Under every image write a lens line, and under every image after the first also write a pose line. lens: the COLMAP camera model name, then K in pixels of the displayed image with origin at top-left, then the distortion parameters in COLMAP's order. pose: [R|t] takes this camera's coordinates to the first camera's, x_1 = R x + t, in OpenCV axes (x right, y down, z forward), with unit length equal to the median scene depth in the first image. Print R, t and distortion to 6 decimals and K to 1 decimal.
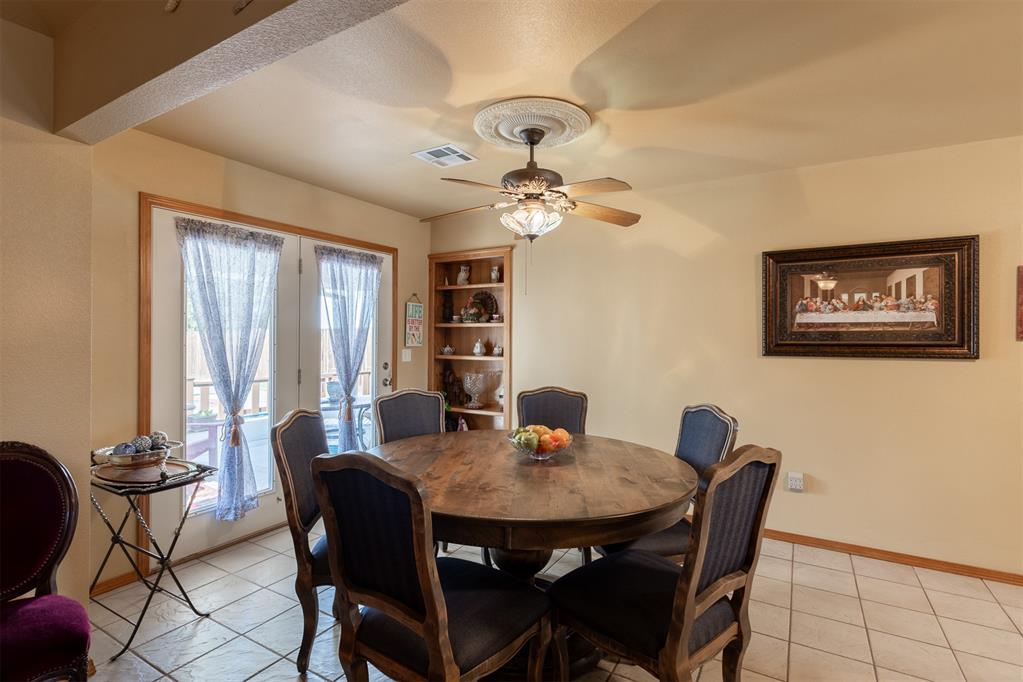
lens RADIAL K [[477.7, 0, 511.5], [0, 477.7, 341.0], [0, 0, 1]] dist [-0.013845, 0.000038]
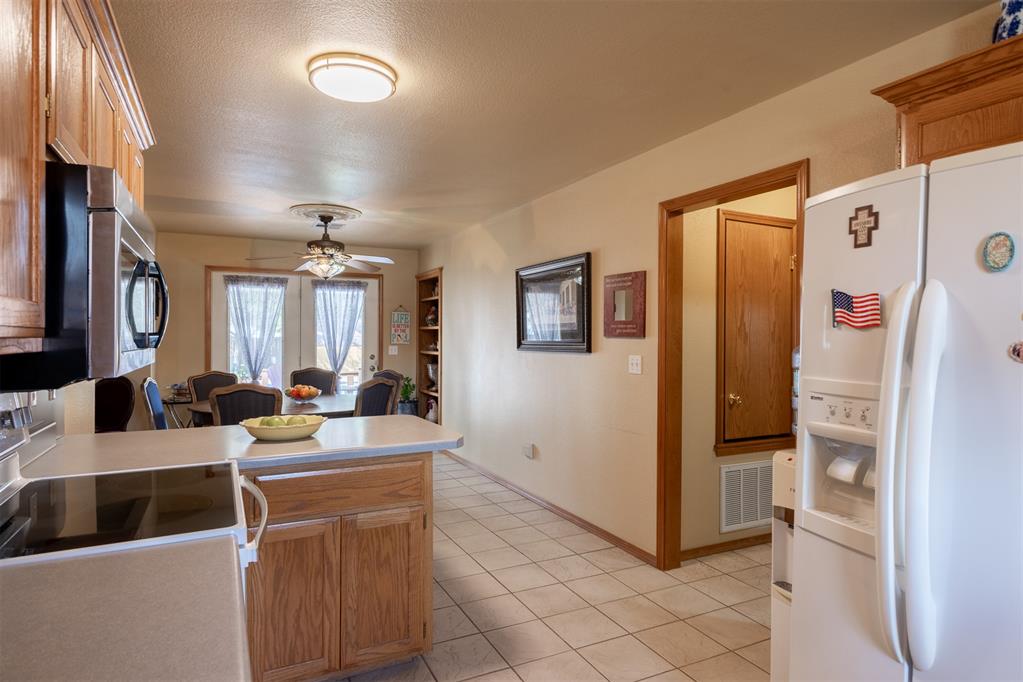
lens RADIAL K [[573.6, 0, 511.5], [0, 573.6, 341.0], [0, 0, 1]] dist [0.058146, -0.051396]
pose [[0.840754, 0.000466, -0.541418, 1.376197], [-0.001956, 0.999996, -0.002177, 0.009342], [0.541414, 0.002890, 0.840751, -0.311224]]
